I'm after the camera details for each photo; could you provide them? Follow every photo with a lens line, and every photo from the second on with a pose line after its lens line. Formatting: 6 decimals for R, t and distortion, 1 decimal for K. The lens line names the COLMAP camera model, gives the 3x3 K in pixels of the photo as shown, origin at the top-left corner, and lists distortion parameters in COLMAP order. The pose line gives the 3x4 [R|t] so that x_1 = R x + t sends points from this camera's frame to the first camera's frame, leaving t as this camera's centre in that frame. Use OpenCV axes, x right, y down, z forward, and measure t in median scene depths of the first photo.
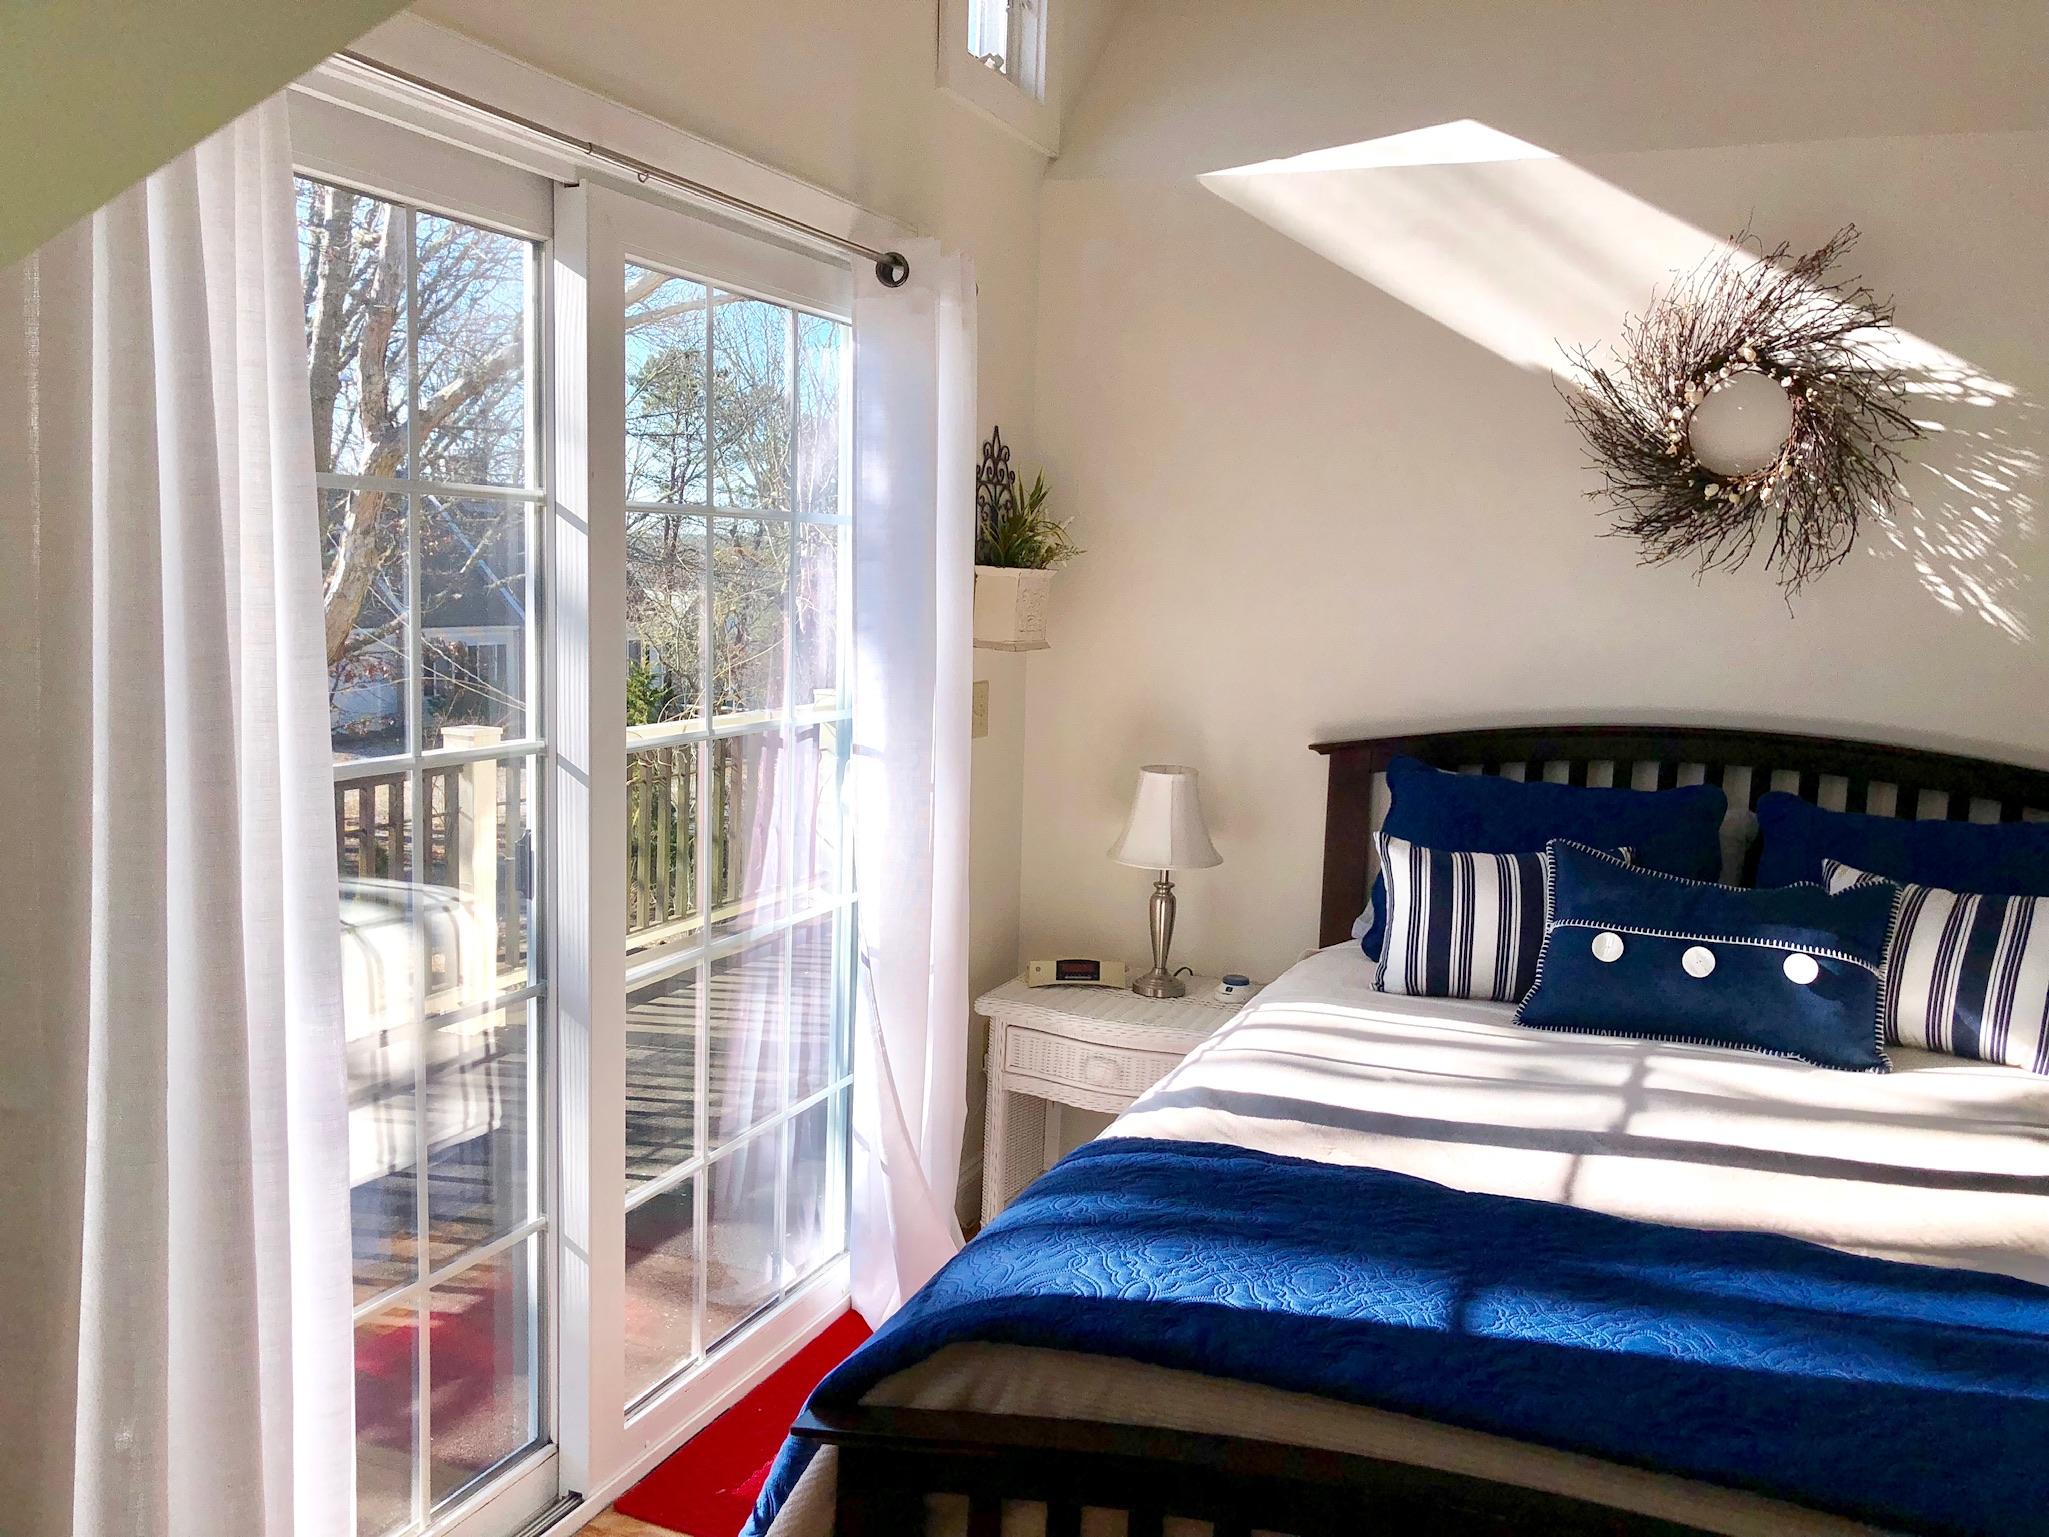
lens RADIAL K [[1656.6, 0, 1025.3], [0, 1656.6, 771.7], [0, 0, 1]] dist [-0.057505, -0.006634]
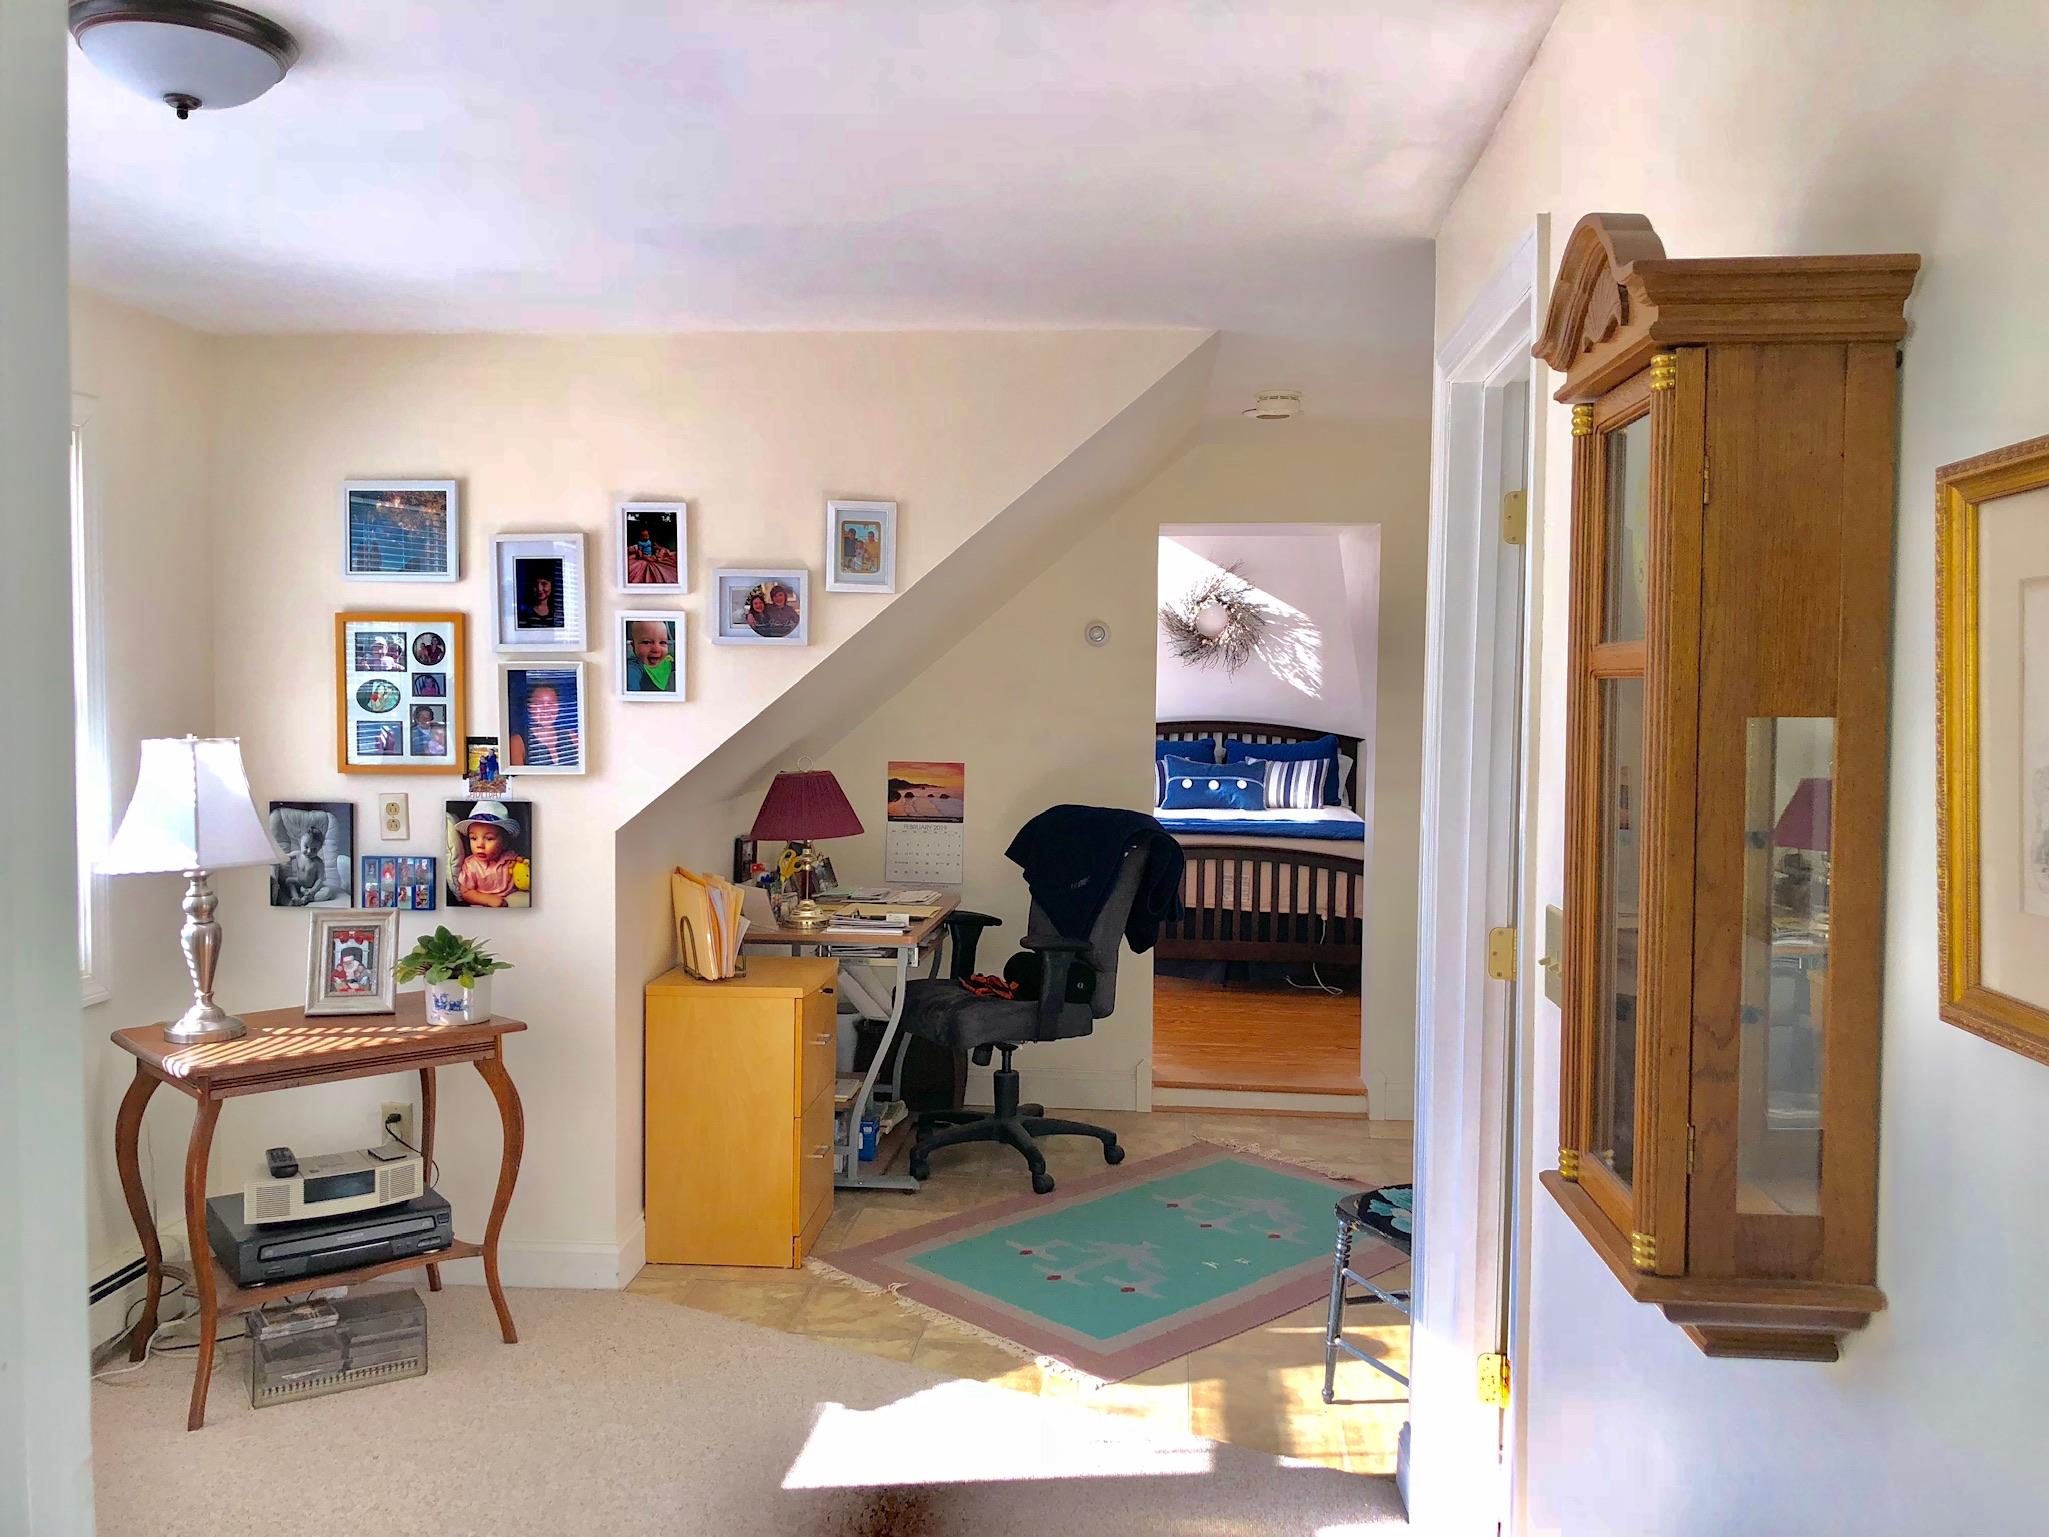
lens RADIAL K [[1656.6, 0, 1021.8], [0, 1656.6, 763.7], [0, 0, 1]] dist [-0.057505, -0.006634]
pose [[0.946239, -0.036550, 0.321396, -0.935977], [0.052087, 0.997846, -0.039874, 0.165662], [-0.319247, 0.054471, 0.946105, -1.862986]]
